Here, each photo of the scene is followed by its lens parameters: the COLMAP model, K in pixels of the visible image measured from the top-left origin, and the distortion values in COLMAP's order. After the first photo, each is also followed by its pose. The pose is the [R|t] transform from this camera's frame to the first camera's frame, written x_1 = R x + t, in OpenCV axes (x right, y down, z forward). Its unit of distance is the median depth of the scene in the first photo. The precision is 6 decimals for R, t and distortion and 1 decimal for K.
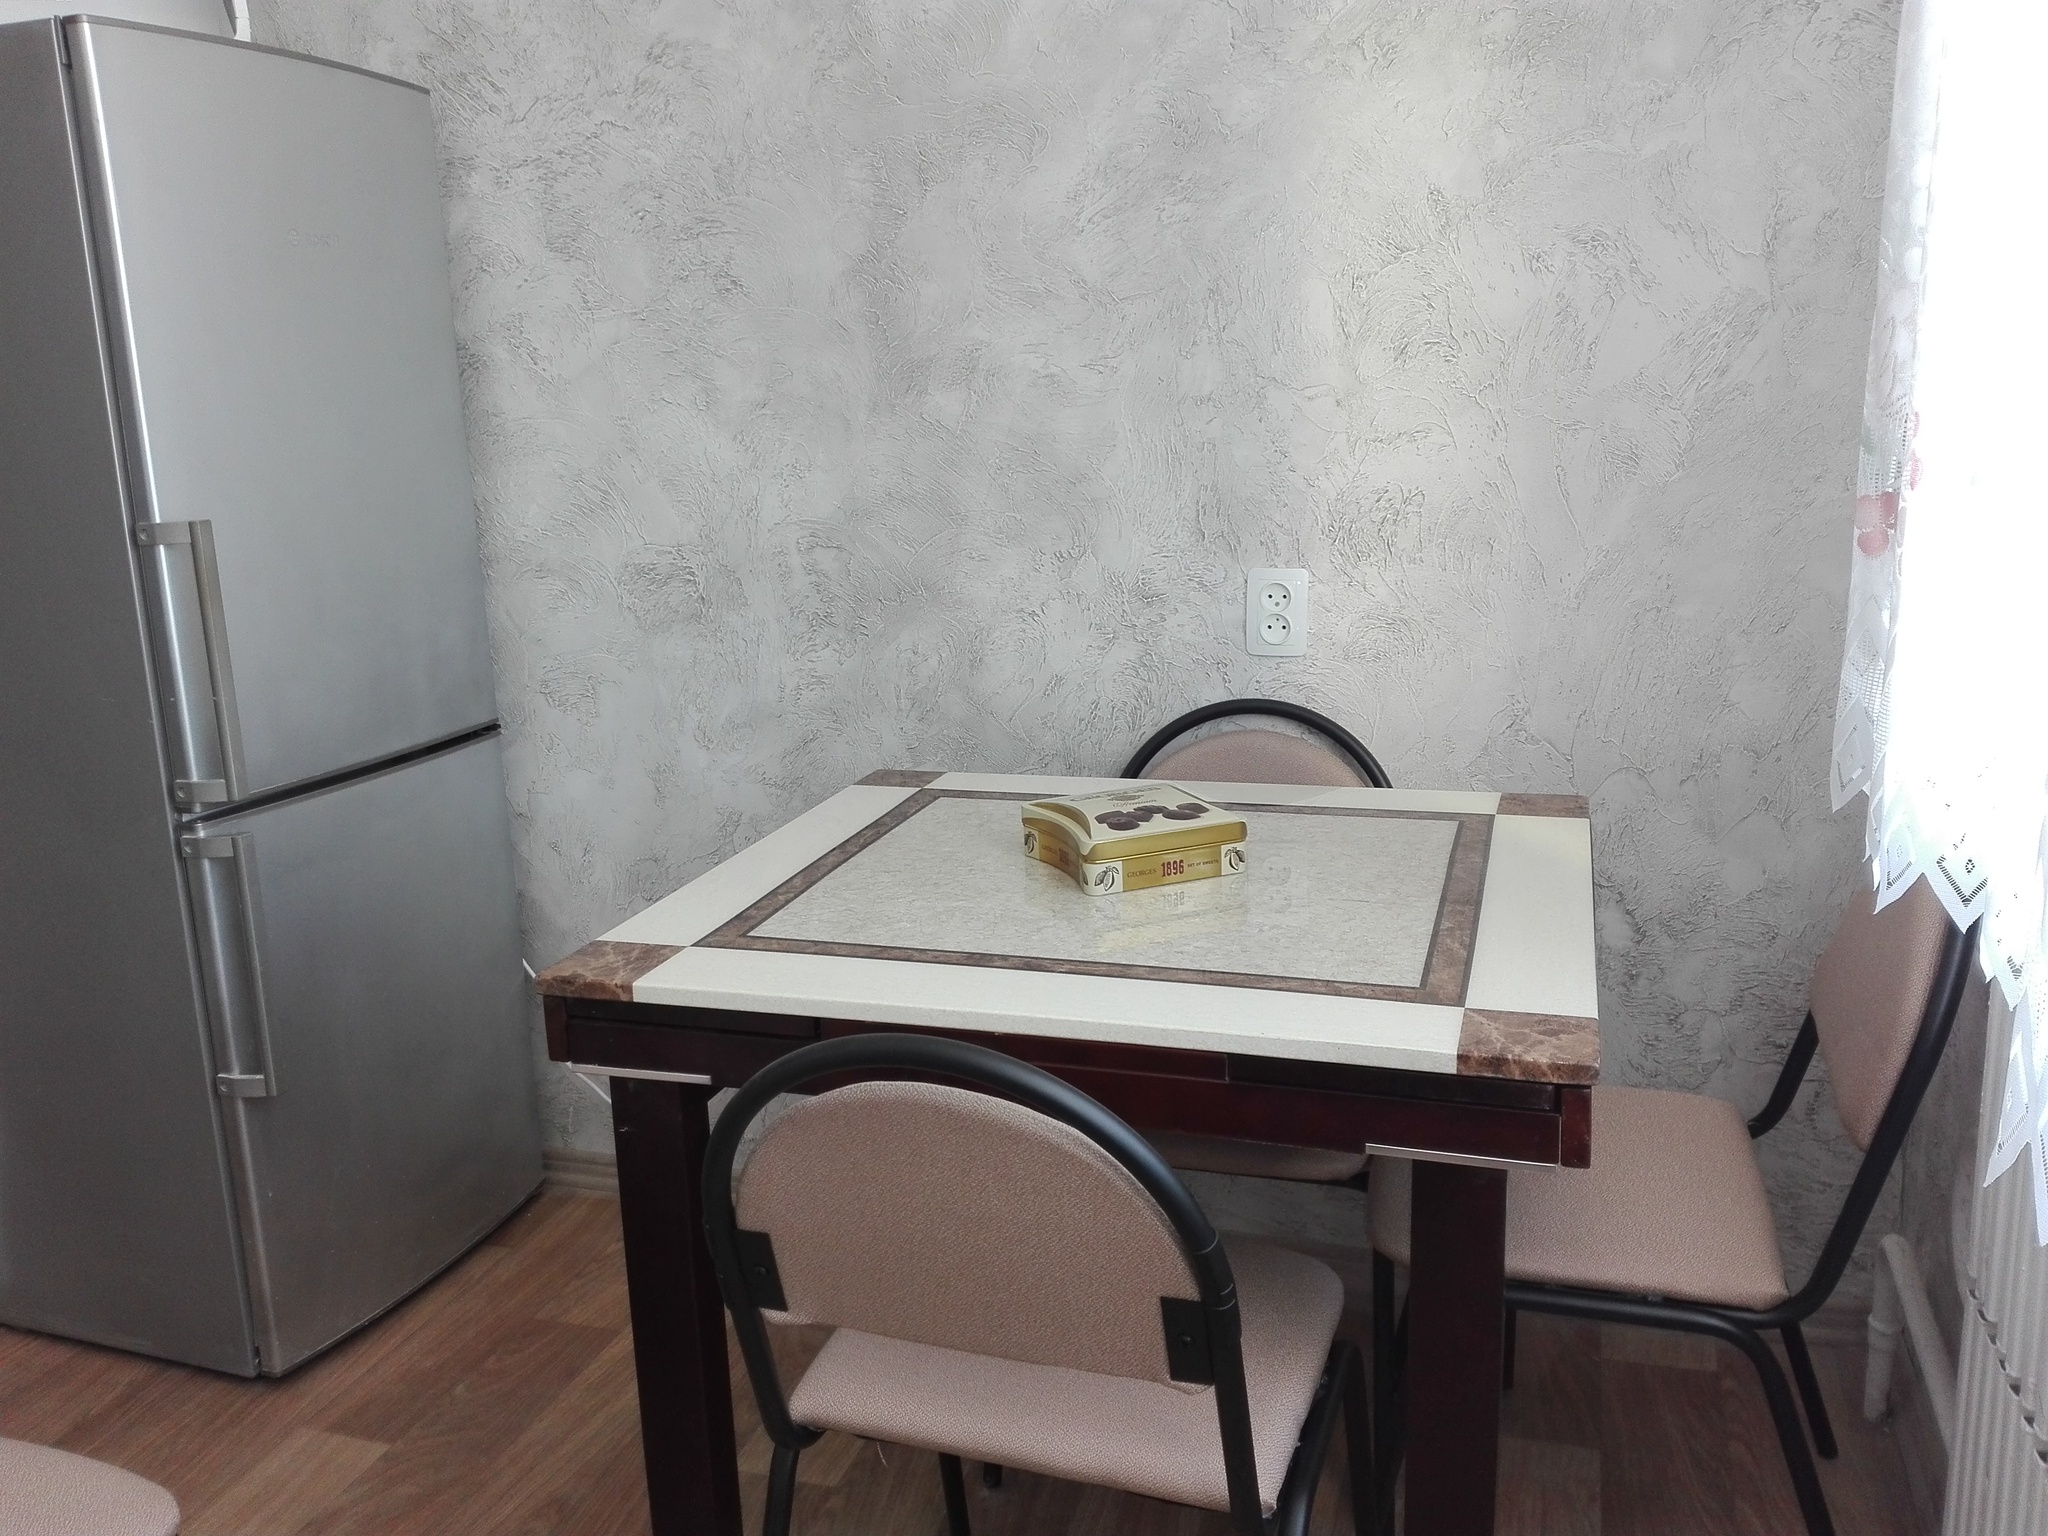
lens RADIAL K [[1685.4, 0, 1025.5], [0, 1685.4, 785.6], [0, 0, 1]] dist [0.097851, -0.154128]
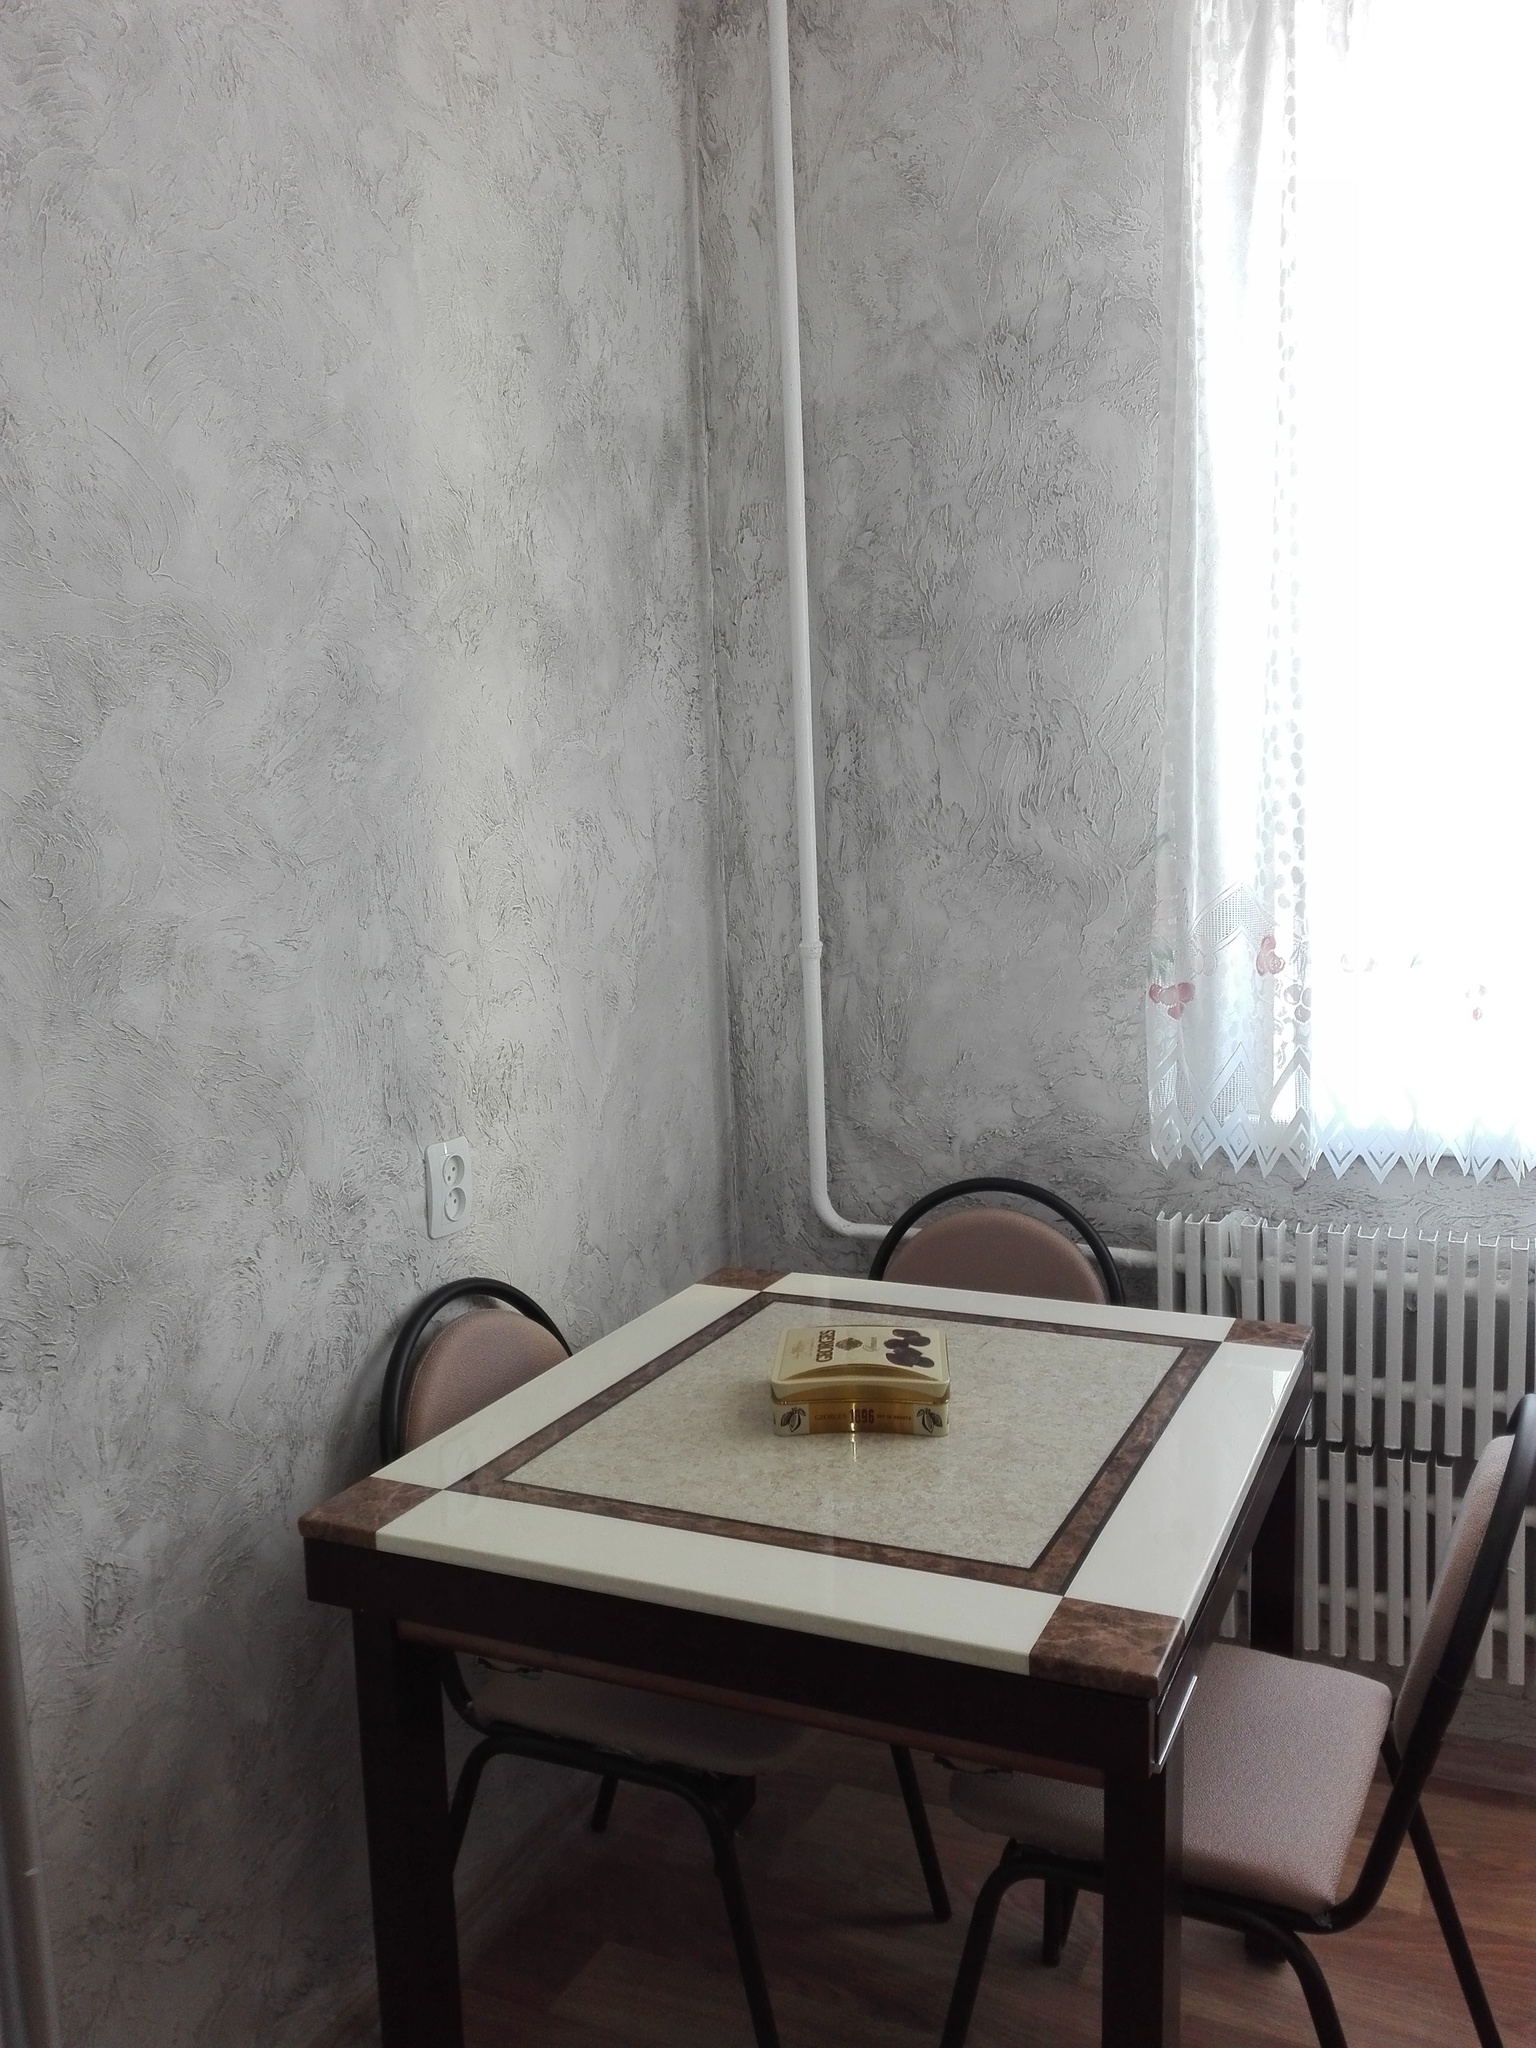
lens RADIAL K [[1685.4, 0, 777.1], [0, 1685.4, 1041.5], [0, 0, 1]] dist [0.097851, -0.154128]
pose [[0.121375, -0.101398, 0.987414, -0.751602], [0.262120, 0.962731, 0.066643, -0.196721], [-0.957372, 0.250732, 0.143430, 0.678343]]
